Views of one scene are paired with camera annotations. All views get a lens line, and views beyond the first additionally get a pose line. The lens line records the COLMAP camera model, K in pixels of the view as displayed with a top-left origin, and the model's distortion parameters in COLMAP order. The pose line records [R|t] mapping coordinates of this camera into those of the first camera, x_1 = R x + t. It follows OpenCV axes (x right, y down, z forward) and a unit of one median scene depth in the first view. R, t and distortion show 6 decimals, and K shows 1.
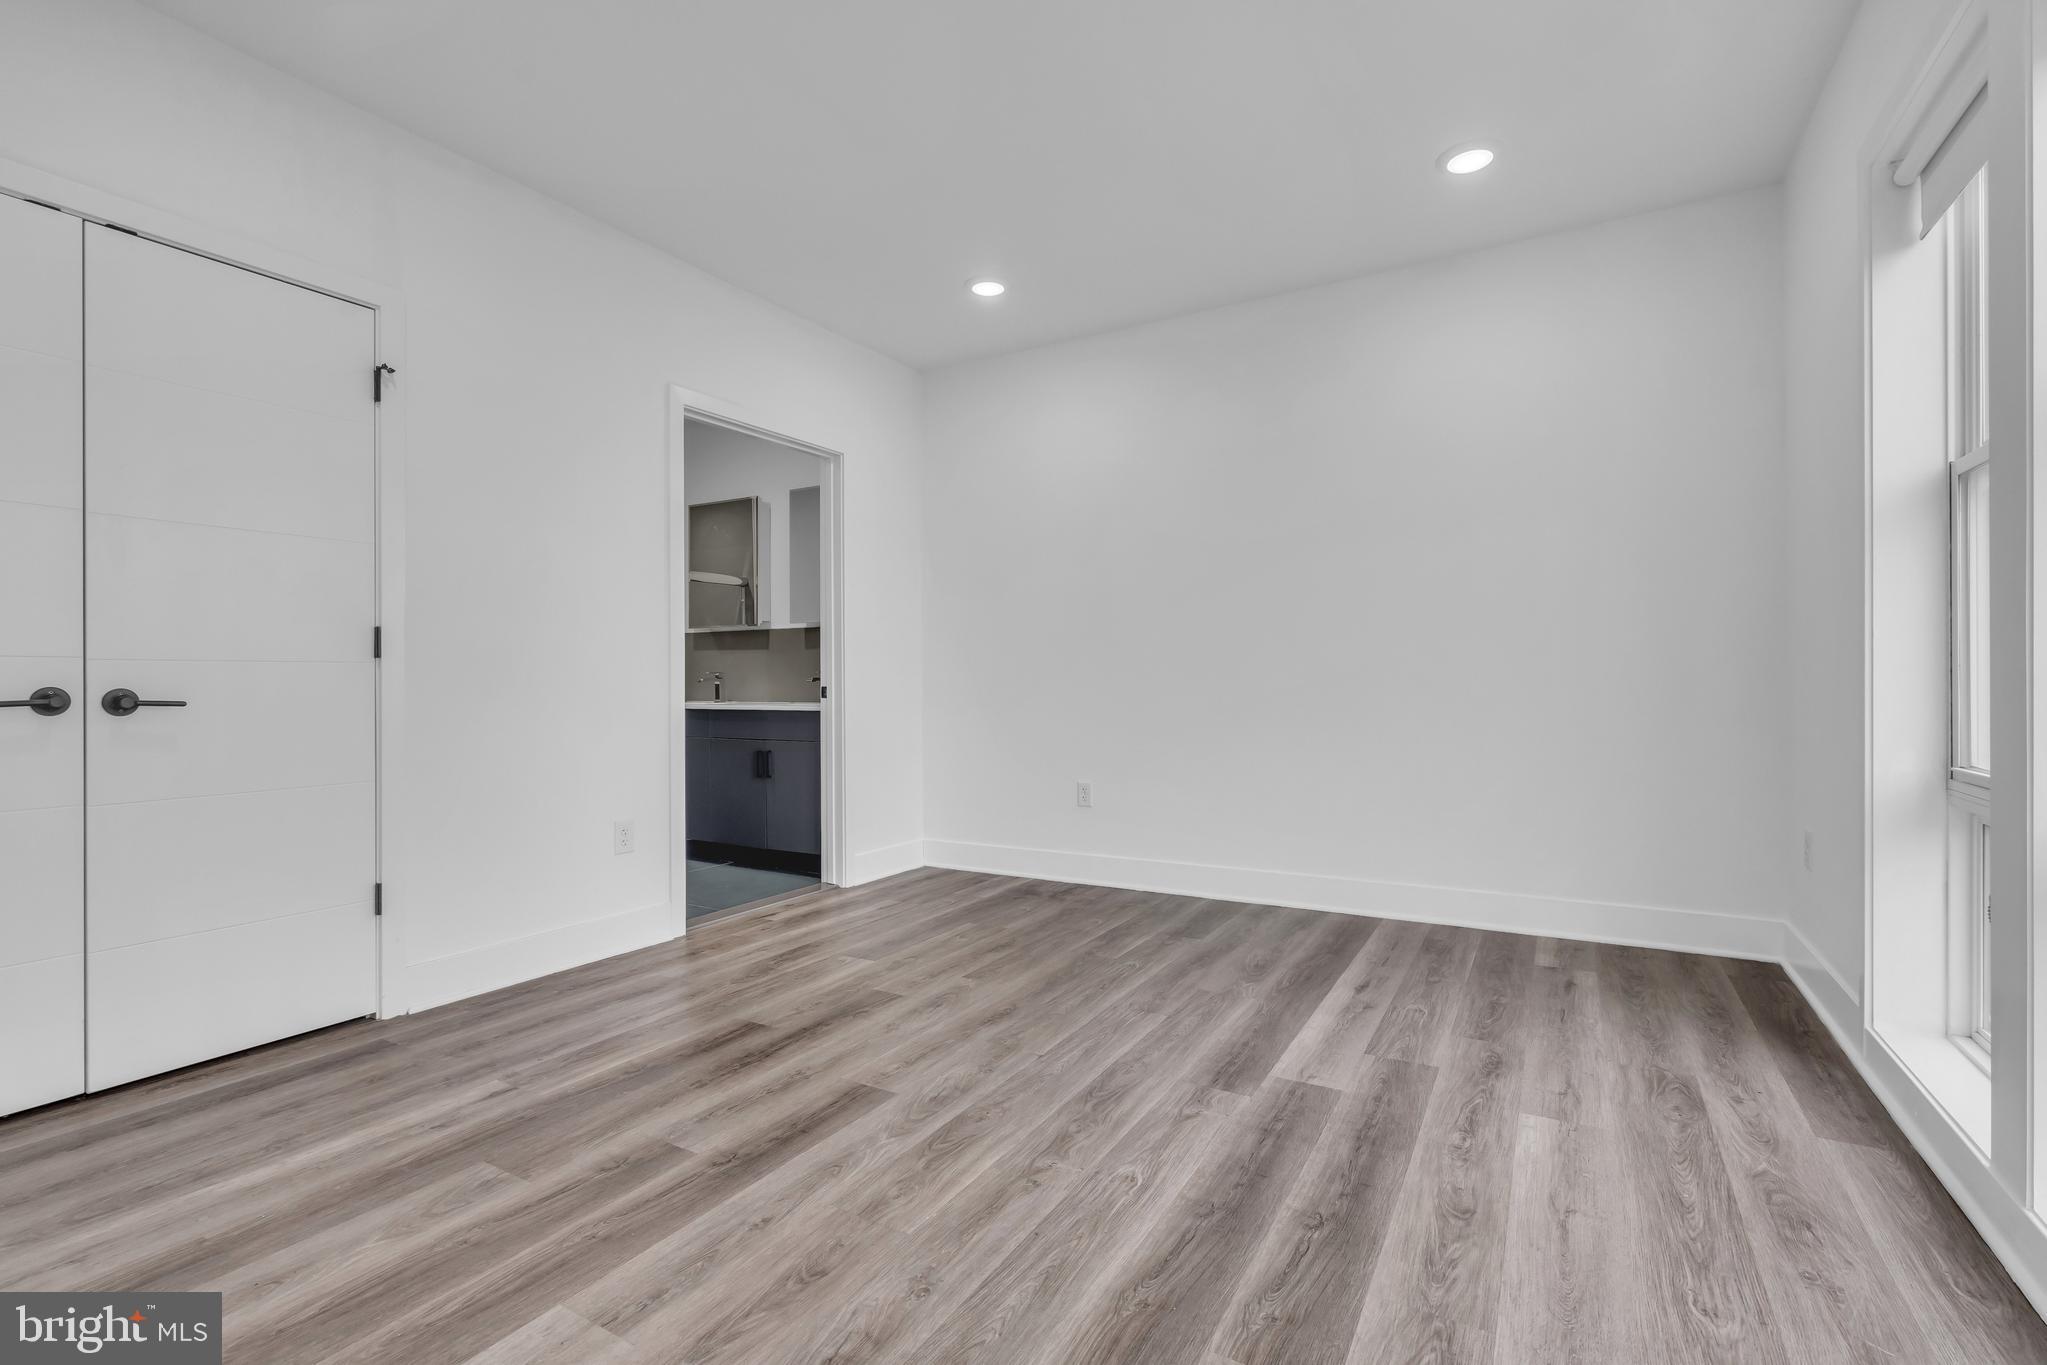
lens RADIAL K [[932.8, 0, 1022.4], [0, 932.8, 682.6], [0, 0, 1]] dist [-0.003868, 0.001536]
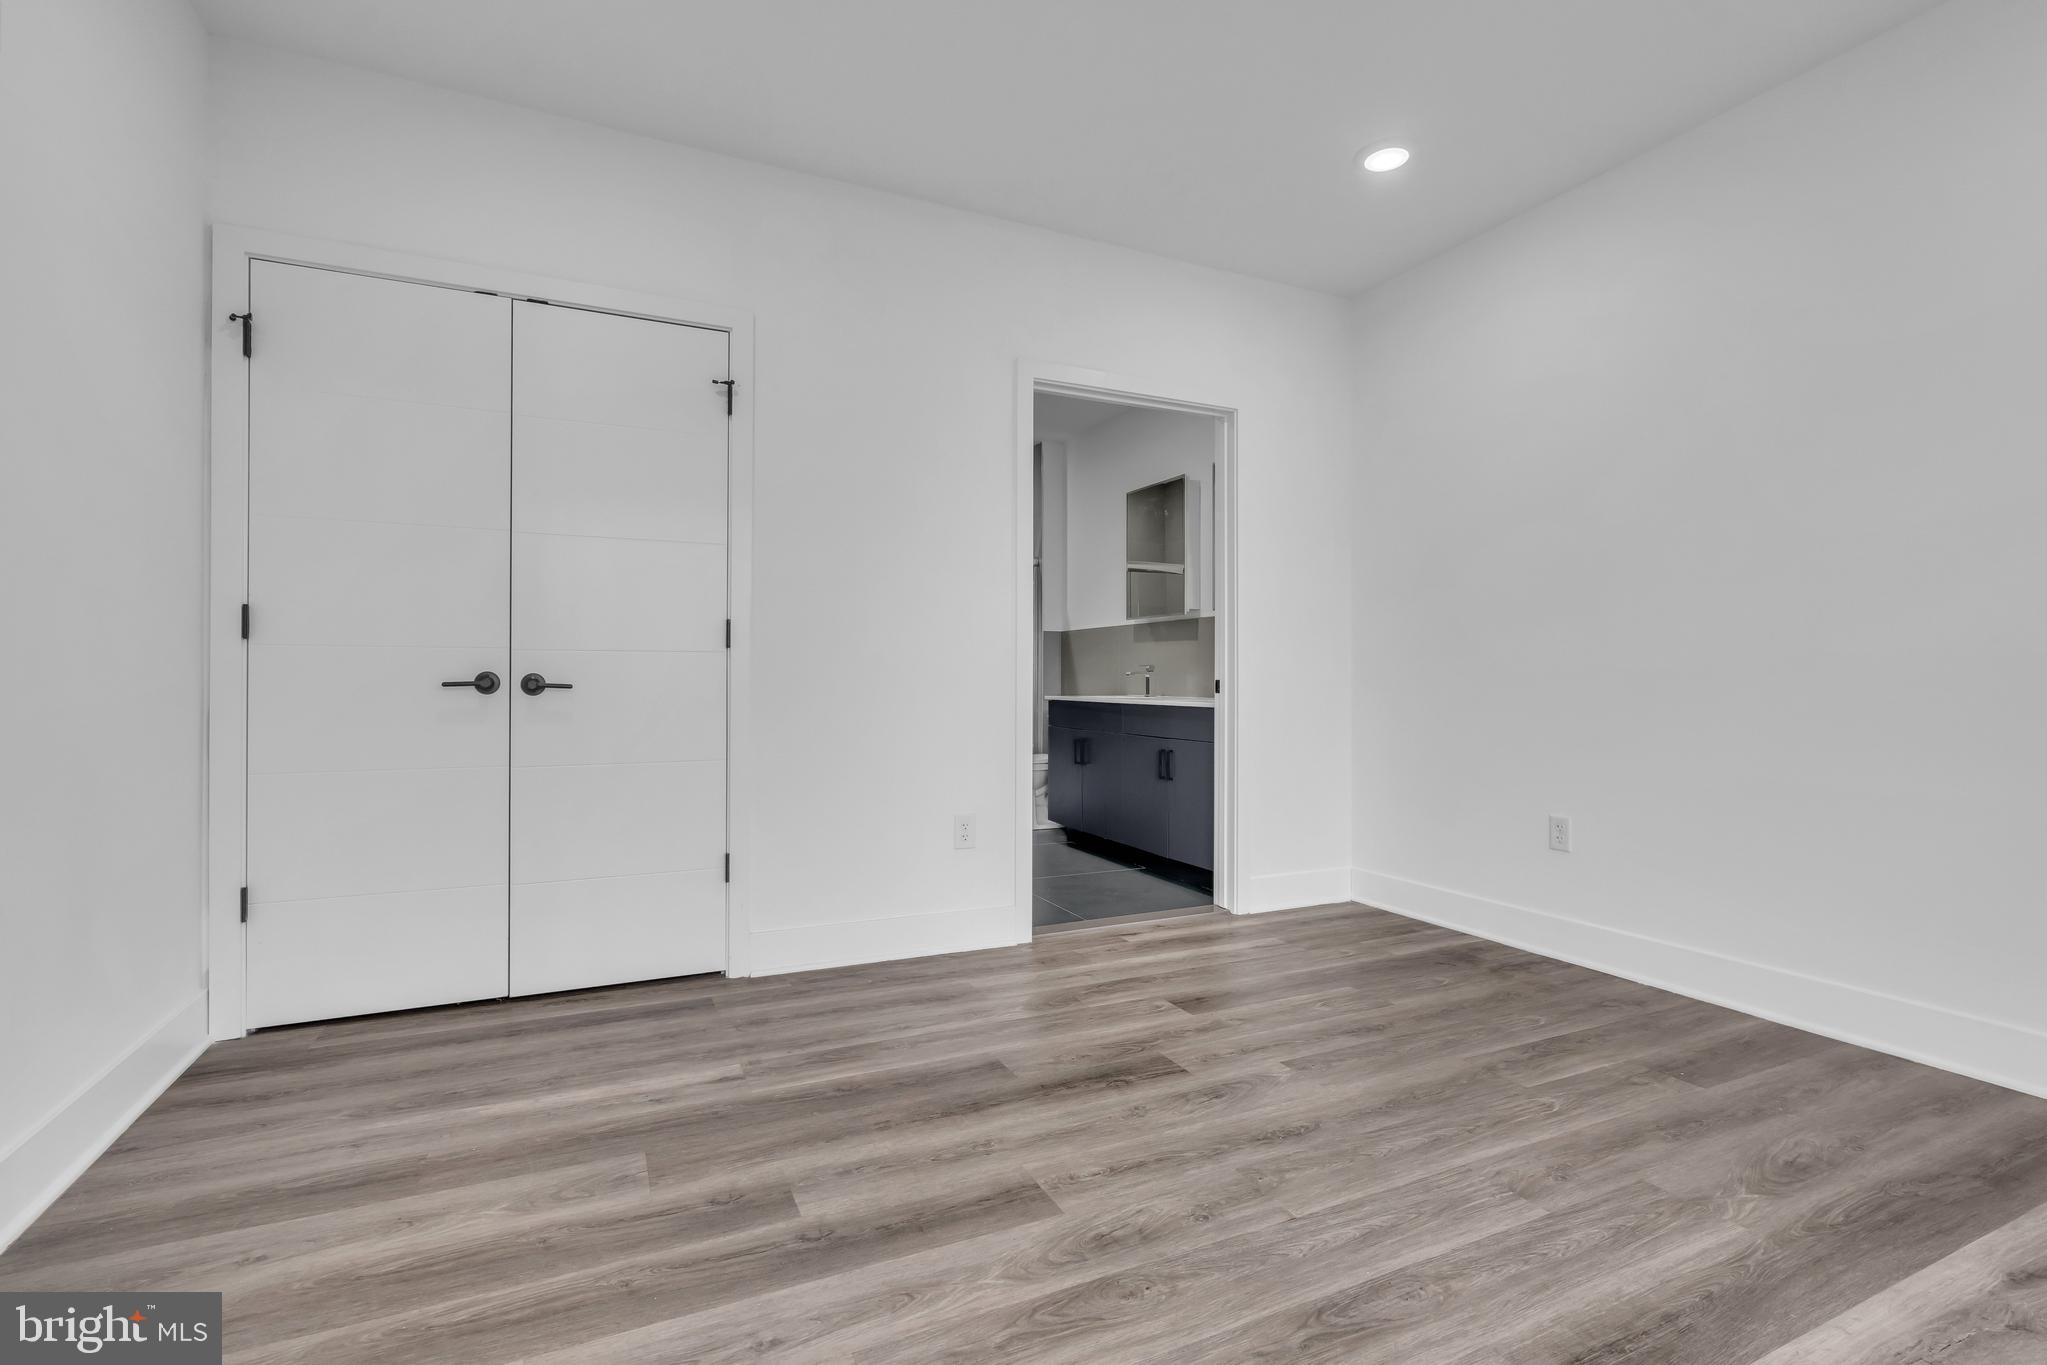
lens RADIAL K [[932.8, 0, 1017.5], [0, 932.8, 673.7], [0, 0, 1]] dist [-0.003868, 0.001536]
pose [[0.821334, 0.002987, -0.570439, 0.214738], [-0.007121, 0.999962, -0.005016, 0.007056], [0.570403, 0.008182, 0.821324, 0.288976]]
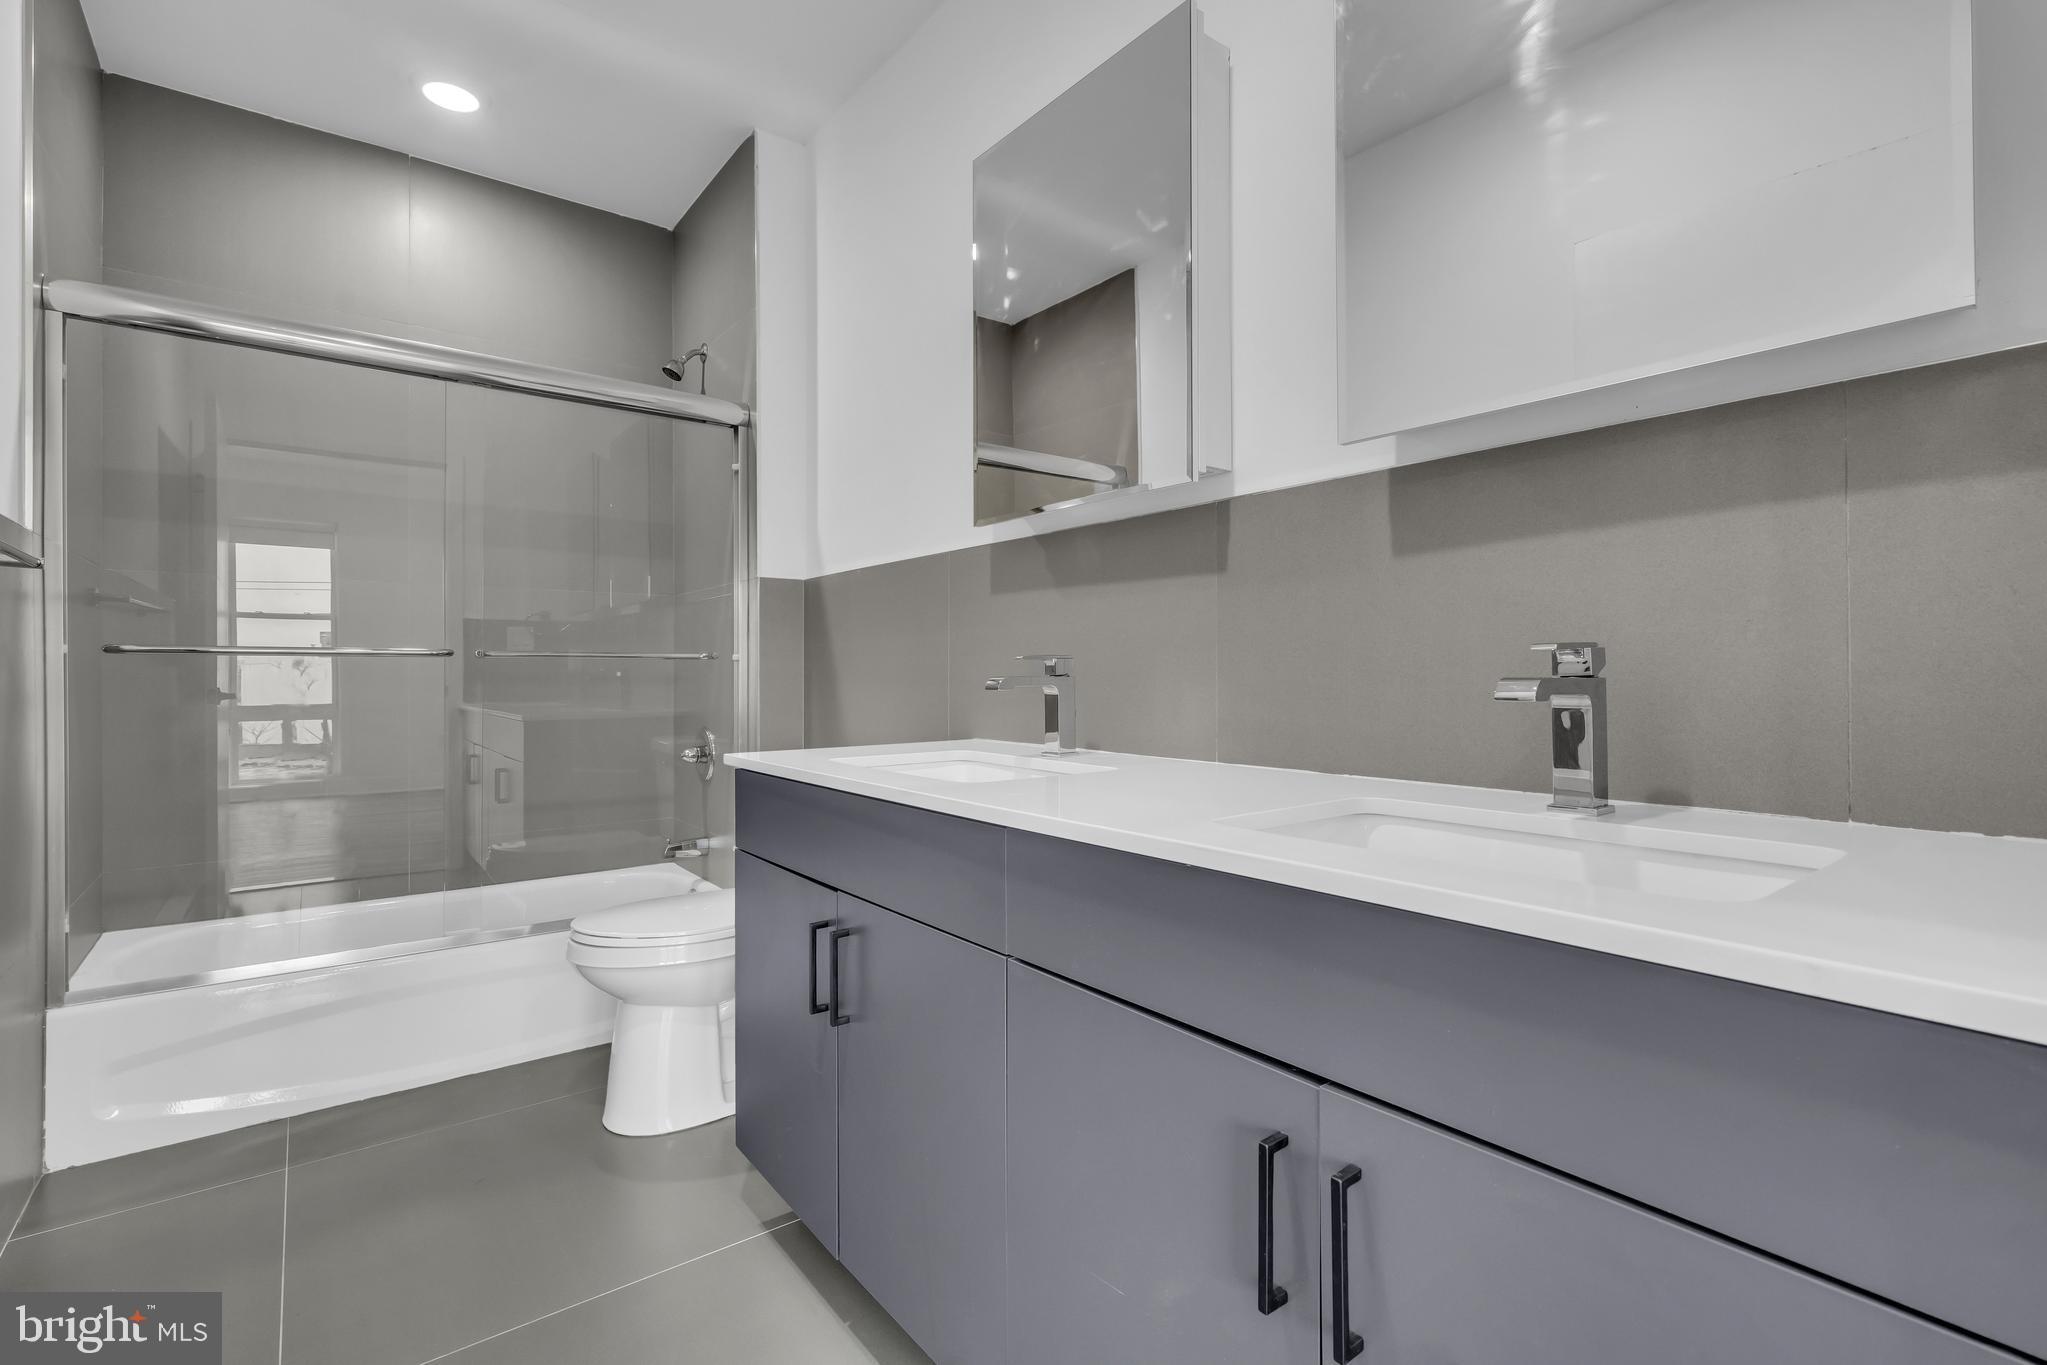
lens RADIAL K [[932.8, 0, 1019.3], [0, 932.8, 672.3], [0, 0, 1]] dist [-0.003868, 0.001536]
pose [[0.928839, -0.000143, -0.370484, -0.455416], [-0.000939, 0.999996, -0.002741, -0.009992], [0.370483, 0.002894, 0.928835, 1.447808]]
